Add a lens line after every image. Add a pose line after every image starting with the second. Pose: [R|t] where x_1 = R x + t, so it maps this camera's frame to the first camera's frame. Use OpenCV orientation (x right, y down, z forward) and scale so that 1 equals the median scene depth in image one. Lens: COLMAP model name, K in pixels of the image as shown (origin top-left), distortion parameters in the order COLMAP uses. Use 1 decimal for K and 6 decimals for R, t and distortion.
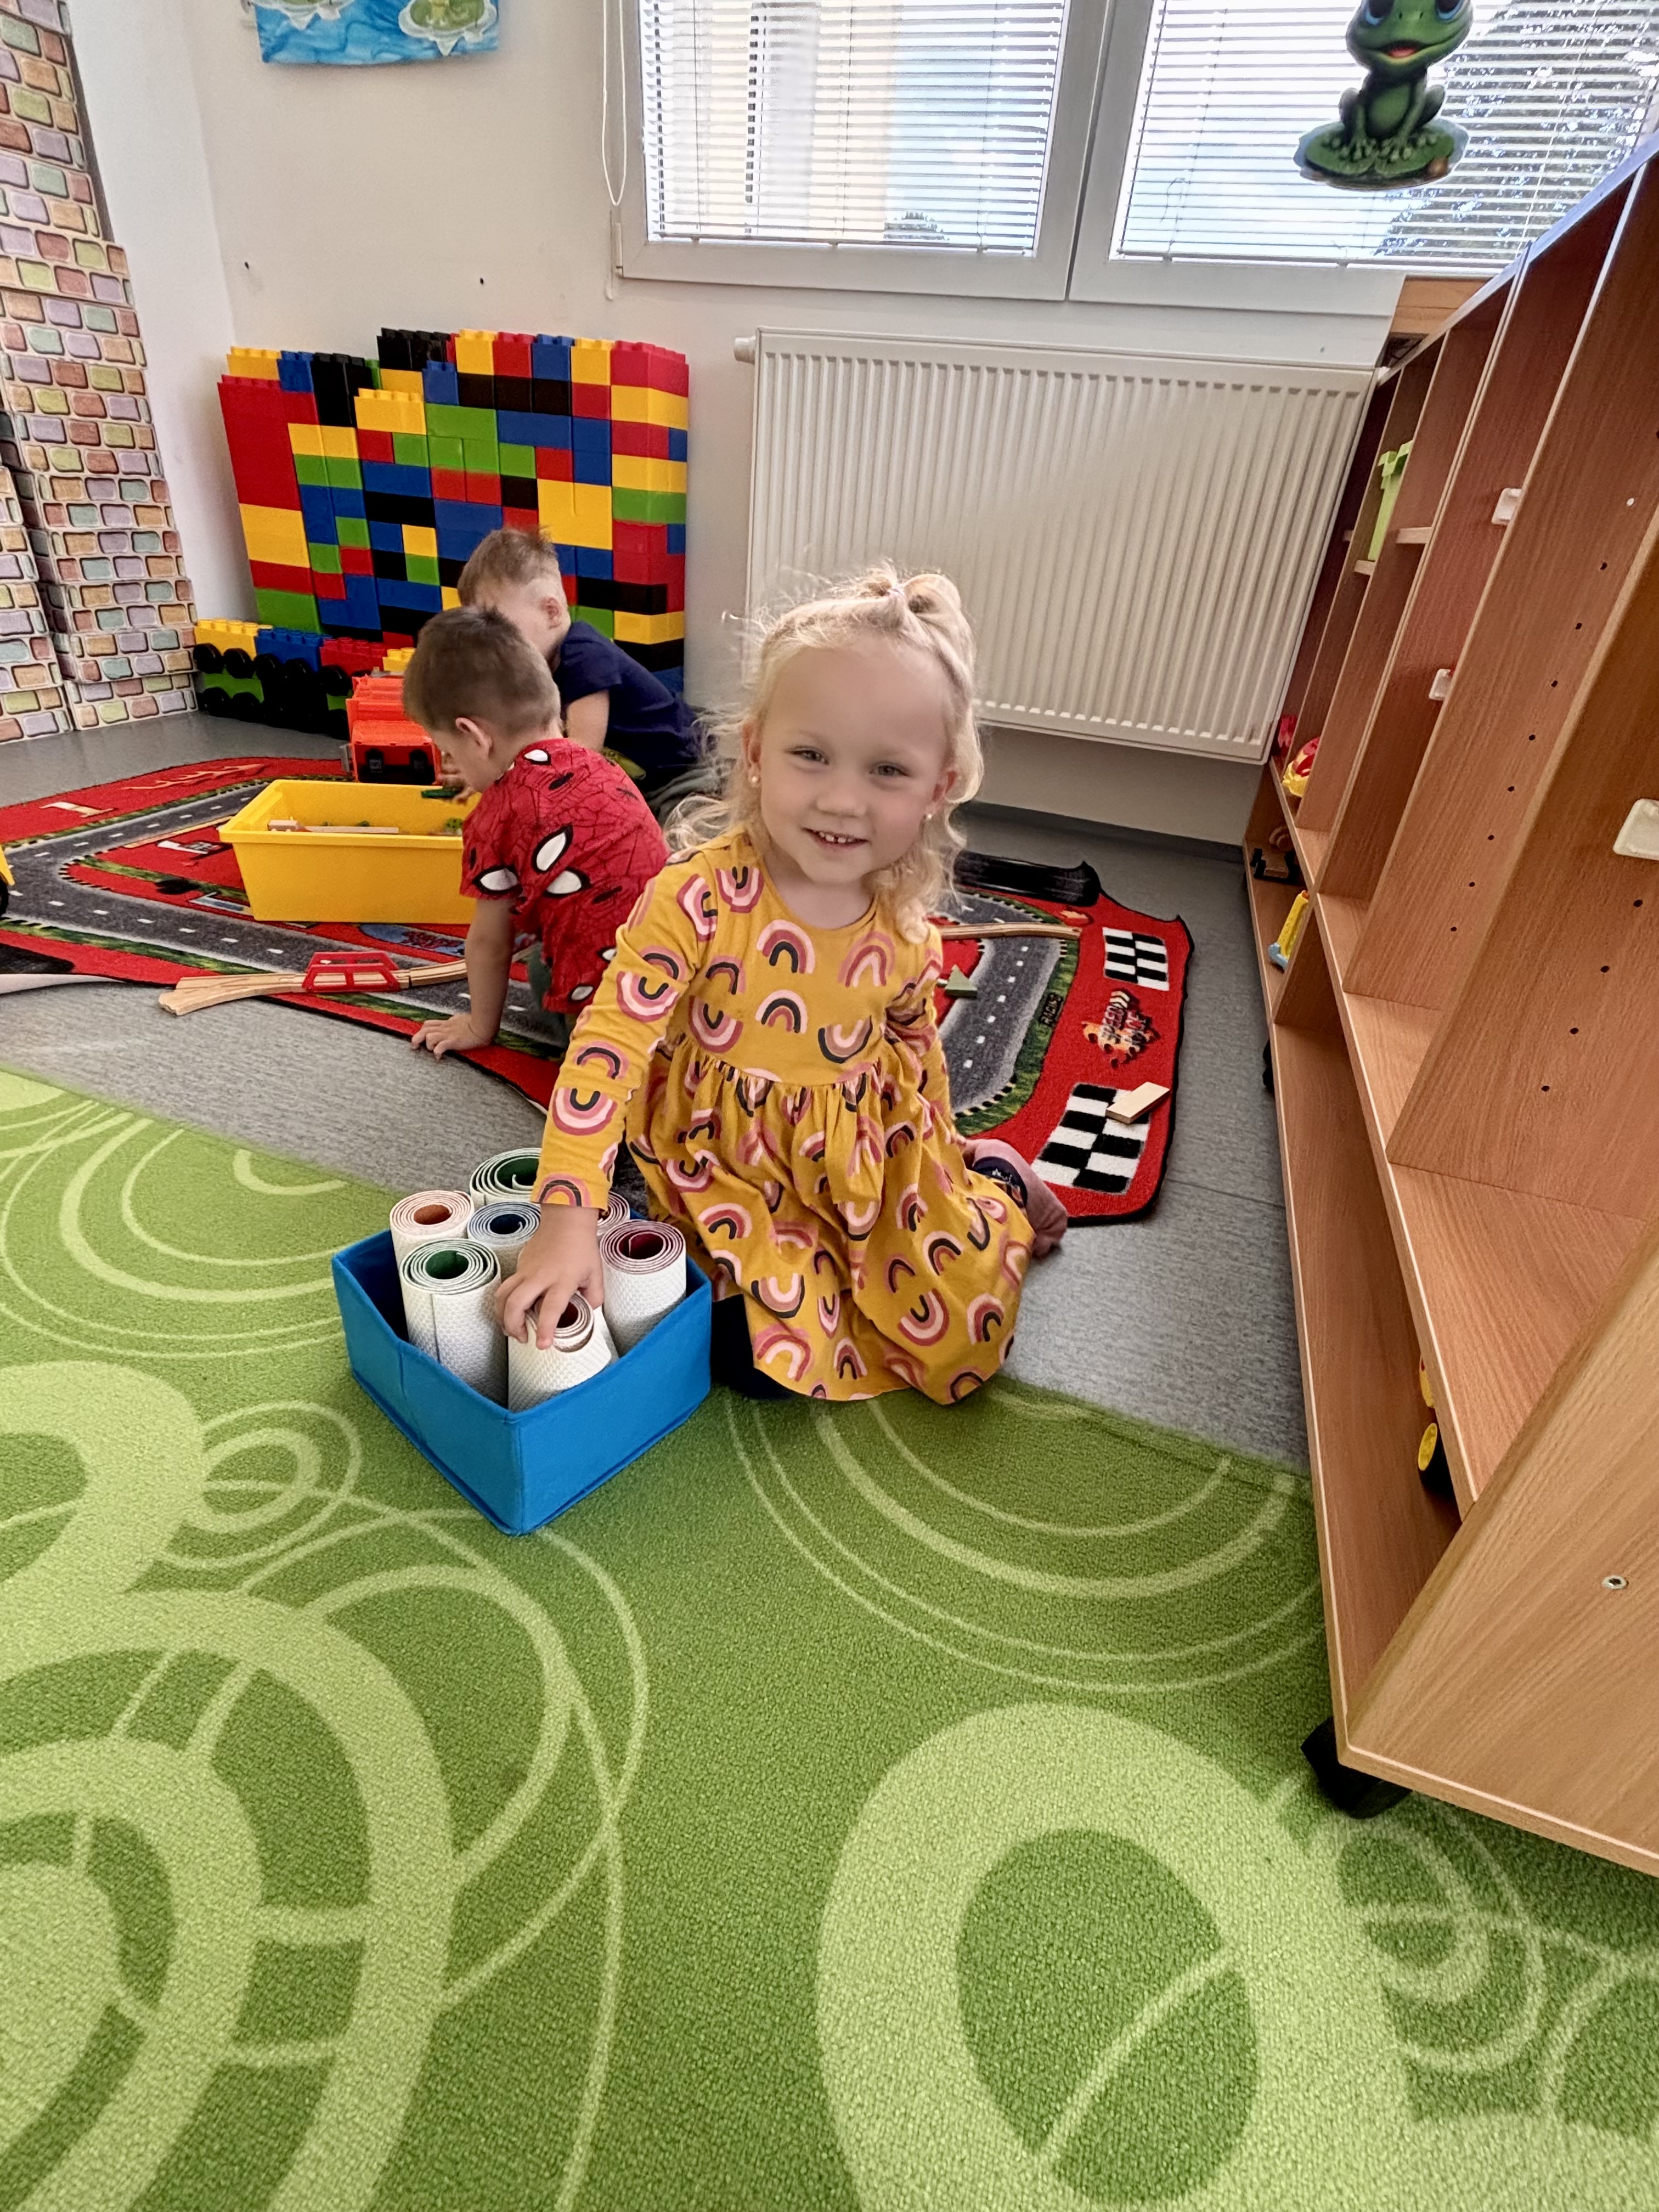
lens RADIAL K [[1026.9, 0, 833.0], [0, 1026.9, 1103.5], [0, 0, 1]] dist [0.002199, 0.000744]
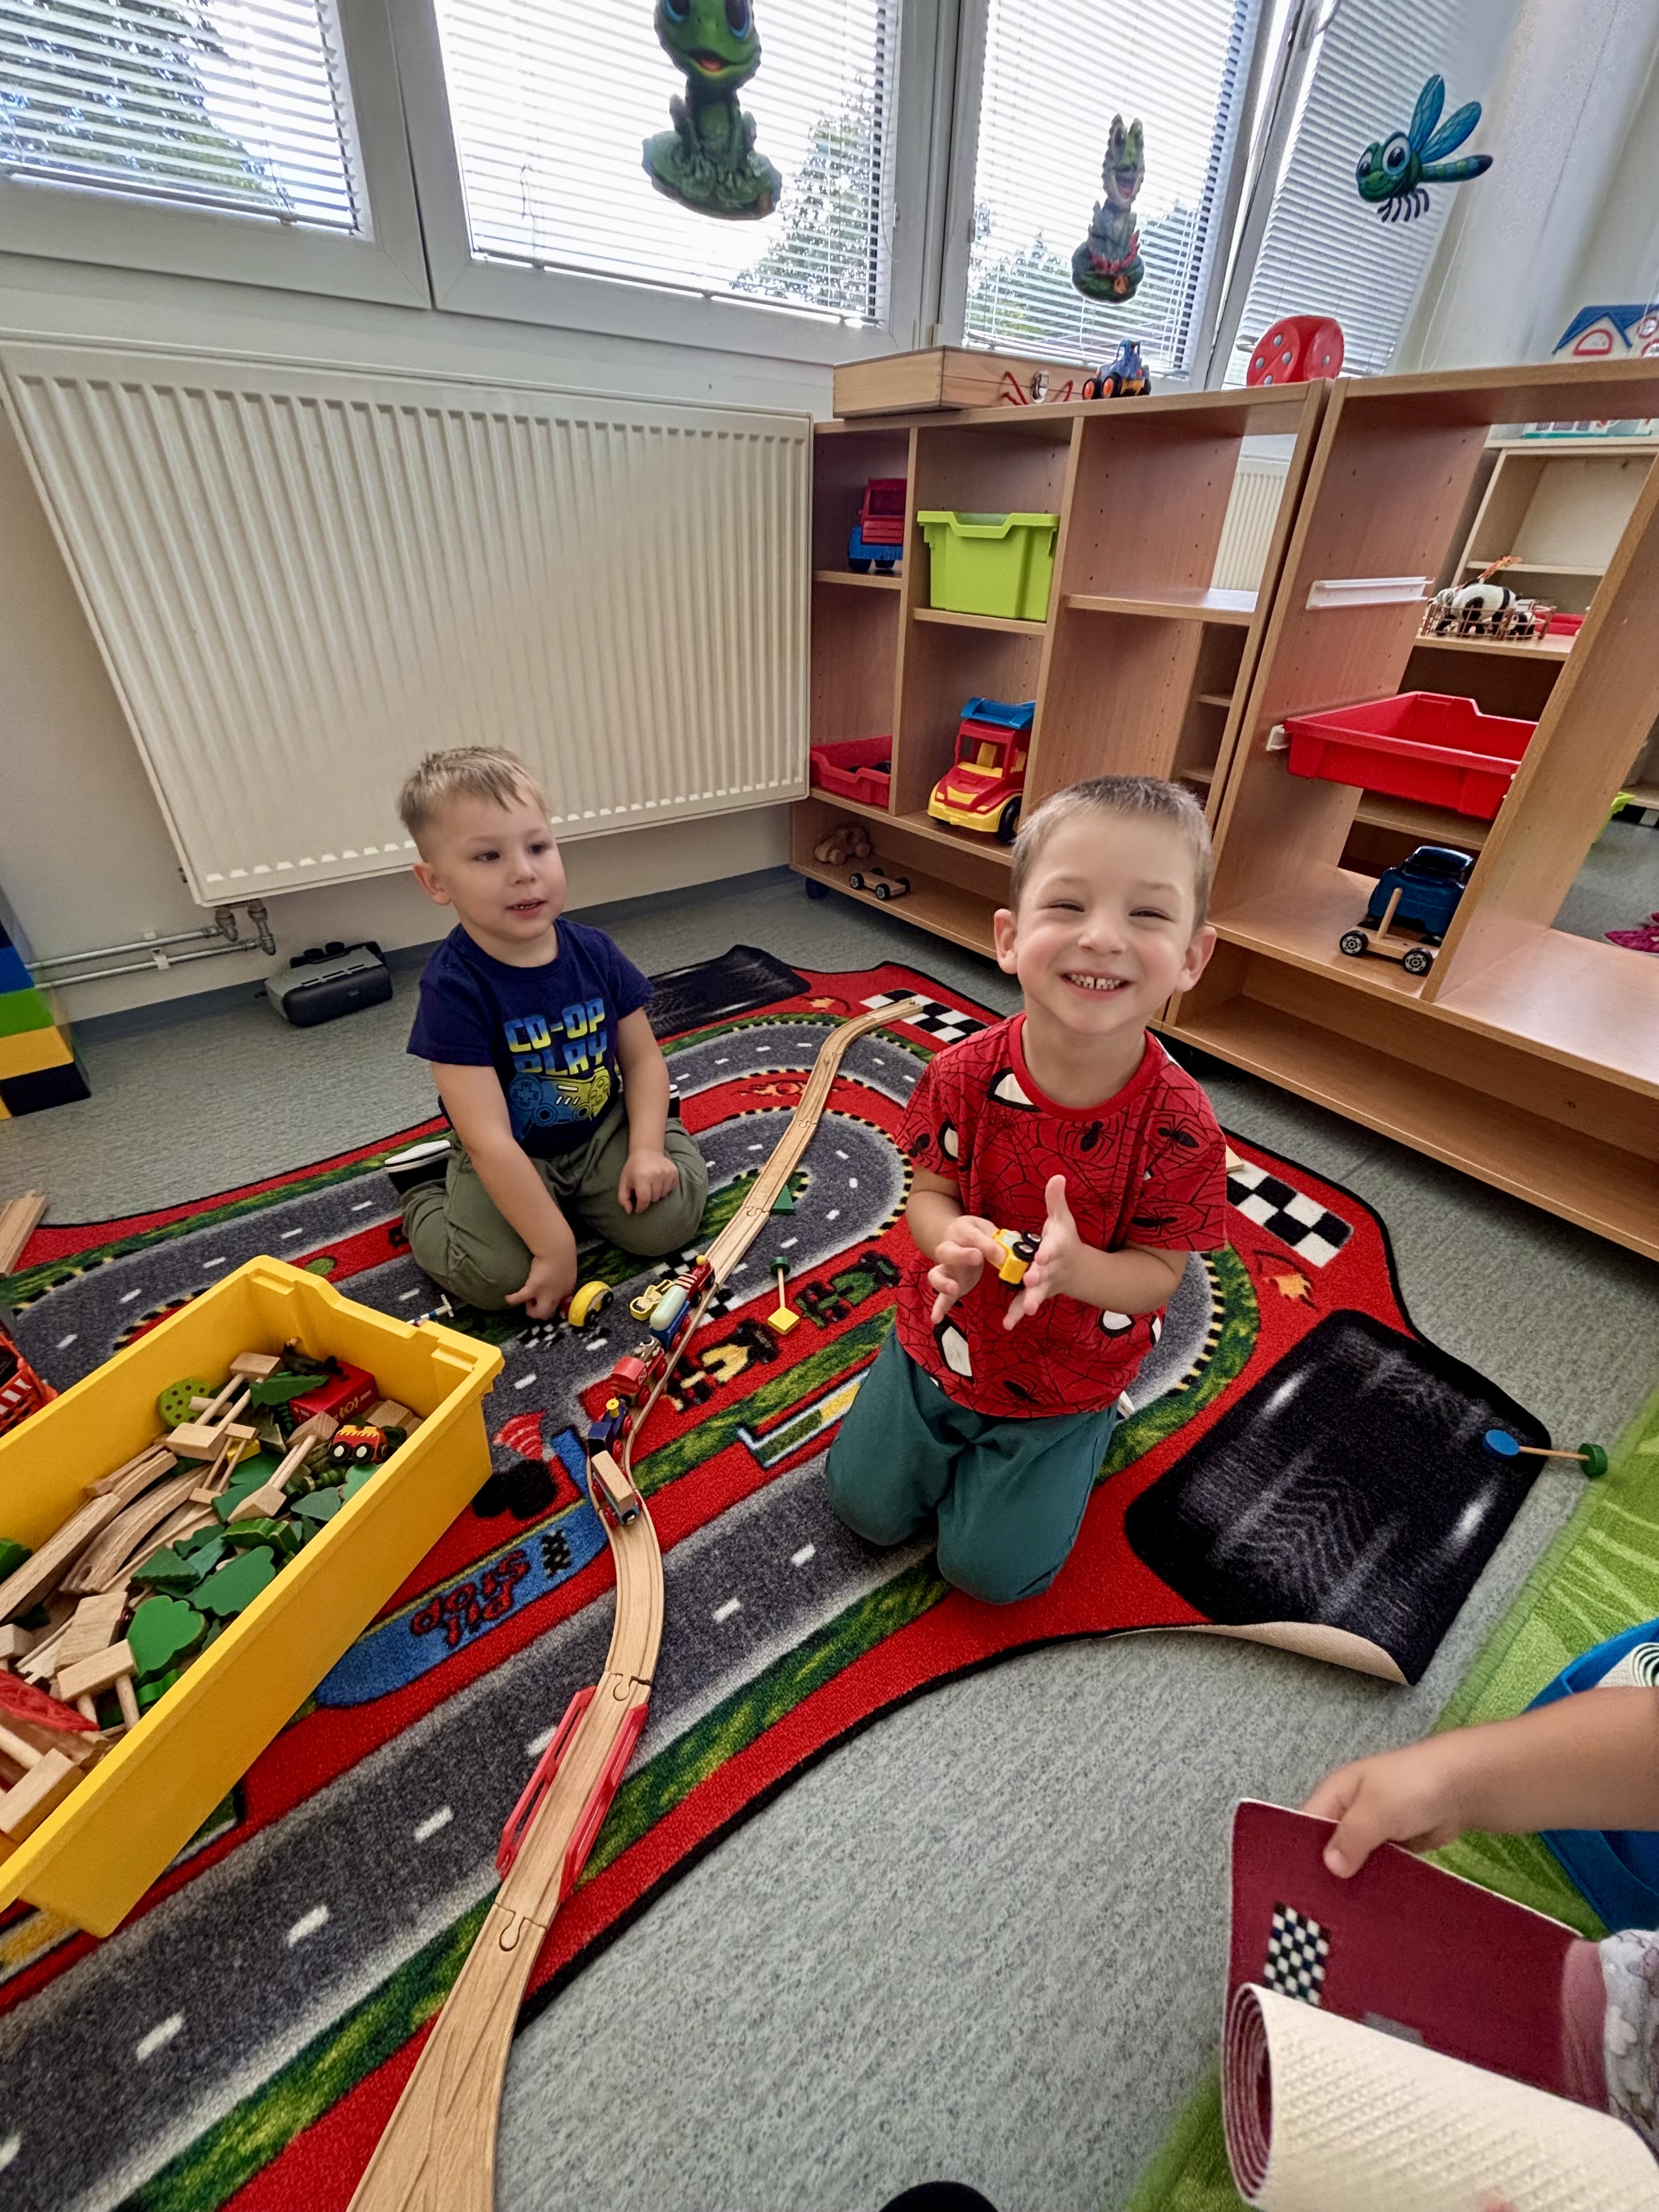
lens RADIAL K [[889.9, 0, 828.2], [0, 889.9, 1110.2], [0, 0, 1]] dist [-0.000958, -0.000143]
pose [[0.545736, -0.526231, 0.652115, -0.417730], [0.447663, 0.840949, 0.303976, -0.393805], [-0.708357, 0.126037, 0.694510, 0.458152]]
